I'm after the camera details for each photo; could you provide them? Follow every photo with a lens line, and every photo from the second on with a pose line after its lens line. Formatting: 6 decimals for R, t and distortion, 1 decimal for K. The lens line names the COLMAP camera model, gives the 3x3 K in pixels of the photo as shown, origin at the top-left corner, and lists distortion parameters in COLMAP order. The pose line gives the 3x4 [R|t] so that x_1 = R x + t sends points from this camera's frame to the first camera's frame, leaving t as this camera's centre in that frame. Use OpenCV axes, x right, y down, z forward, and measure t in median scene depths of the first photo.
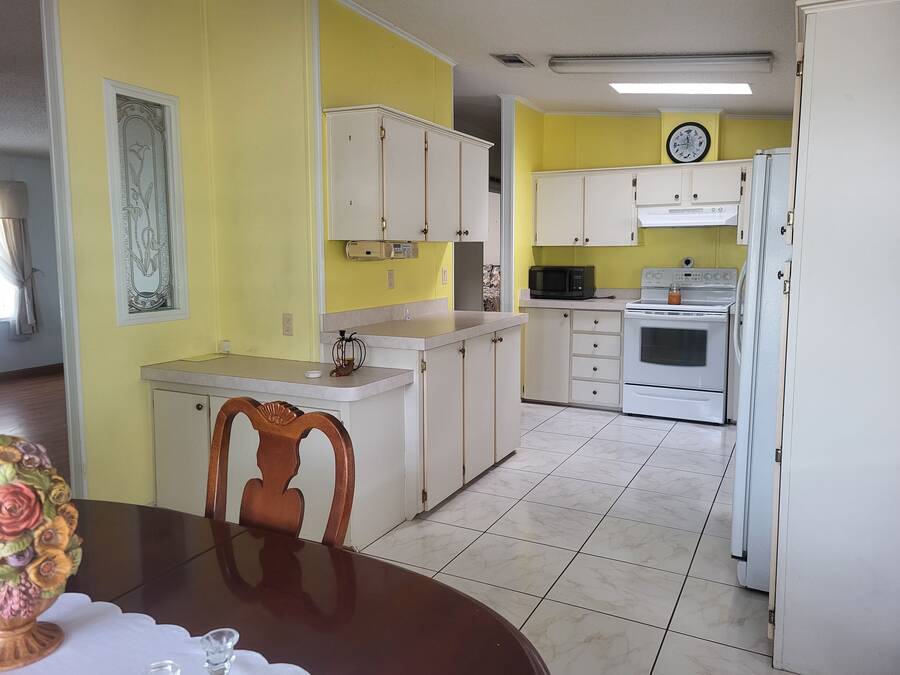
lens RADIAL K [[678.4, 0, 453.7], [0, 678.4, 335.0], [0, 0, 1]] dist [0.059321, -0.028734]
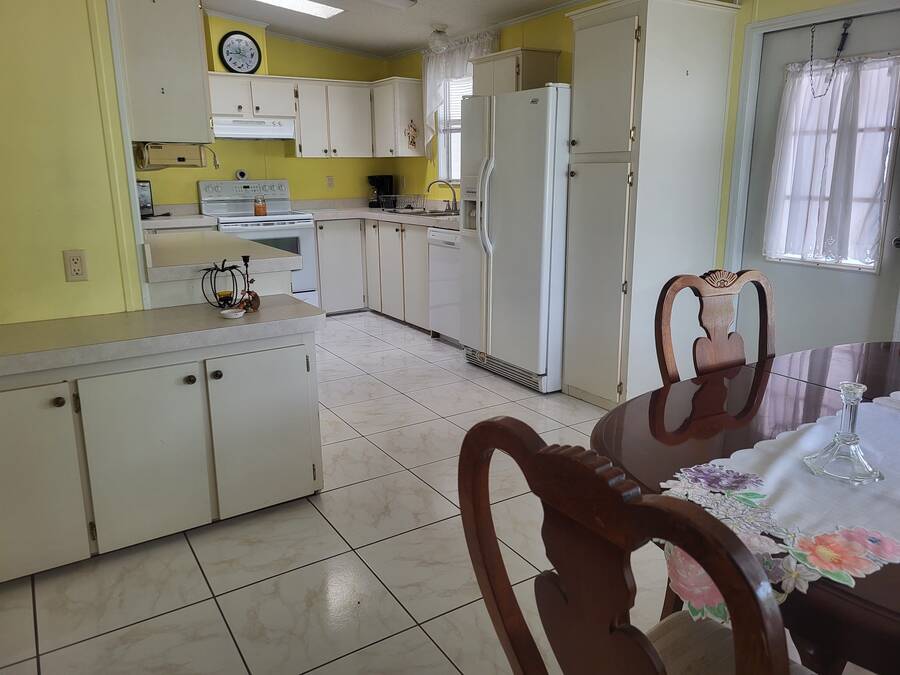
lens RADIAL K [[678.4, 0, 454.7], [0, 678.4, 337.5], [0, 0, 1]] dist [0.059321, -0.028734]
pose [[0.503345, -0.214067, 0.837149, -0.438938], [0.114681, 0.976806, 0.180826, -0.017781], [-0.856441, 0.004987, 0.516220, 0.210728]]
